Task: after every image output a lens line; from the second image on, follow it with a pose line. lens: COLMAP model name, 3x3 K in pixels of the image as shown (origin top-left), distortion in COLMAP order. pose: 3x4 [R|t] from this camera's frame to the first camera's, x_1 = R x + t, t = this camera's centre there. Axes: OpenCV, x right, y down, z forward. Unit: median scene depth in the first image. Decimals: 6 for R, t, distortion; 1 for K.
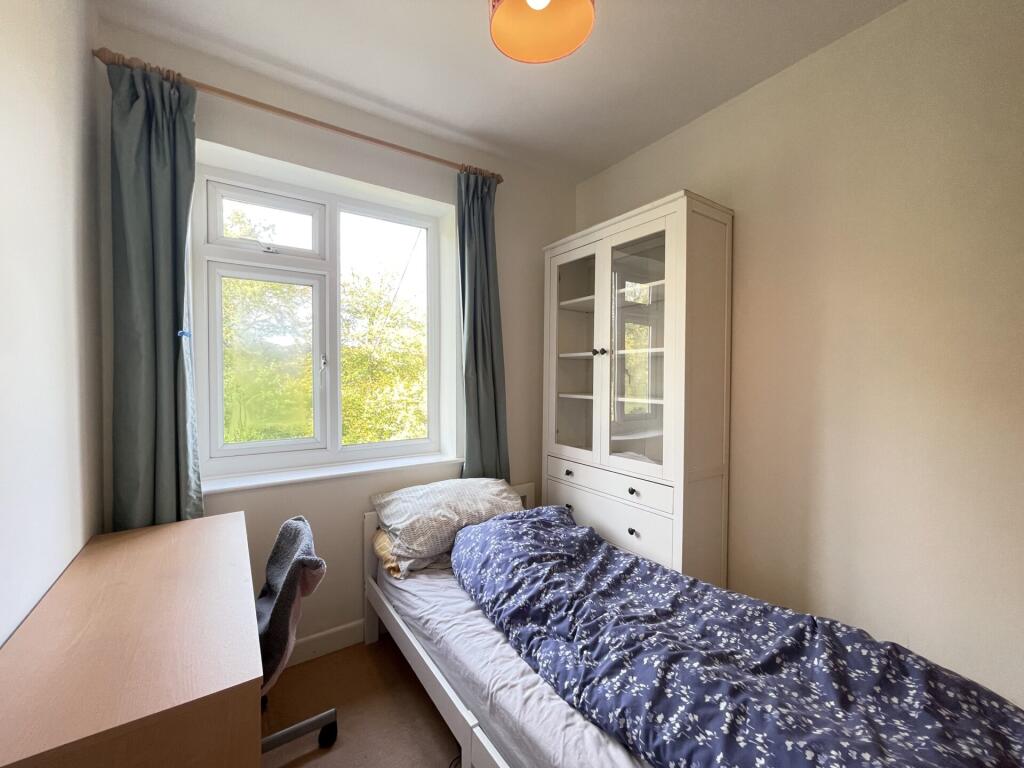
lens RADIAL K [[412.9, 0, 512.2], [0, 412.9, 383.4], [0, 0, 1]] dist [-0.007900, 0.001653]
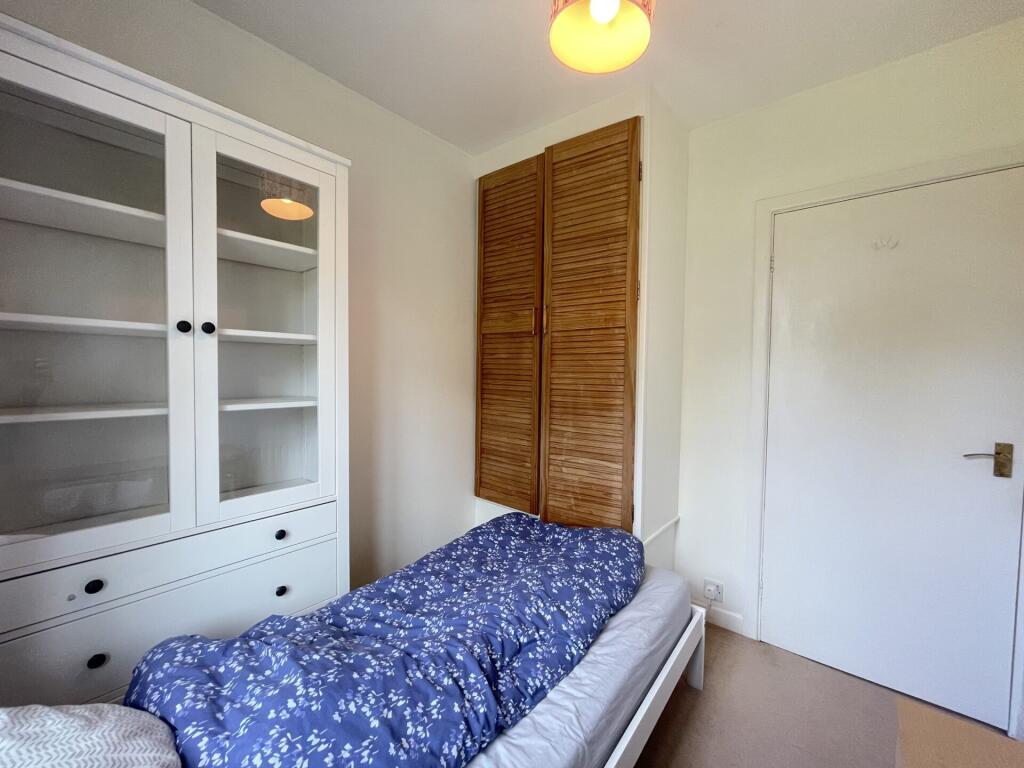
lens RADIAL K [[412.9, 0, 512.7], [0, 412.9, 384.6], [0, 0, 1]] dist [-0.007900, 0.001653]
pose [[-0.272154, -0.033686, 0.961664, -0.481392], [0.006937, 0.999292, 0.036968, -0.017860], [-0.962229, 0.016732, -0.271728, 0.805394]]
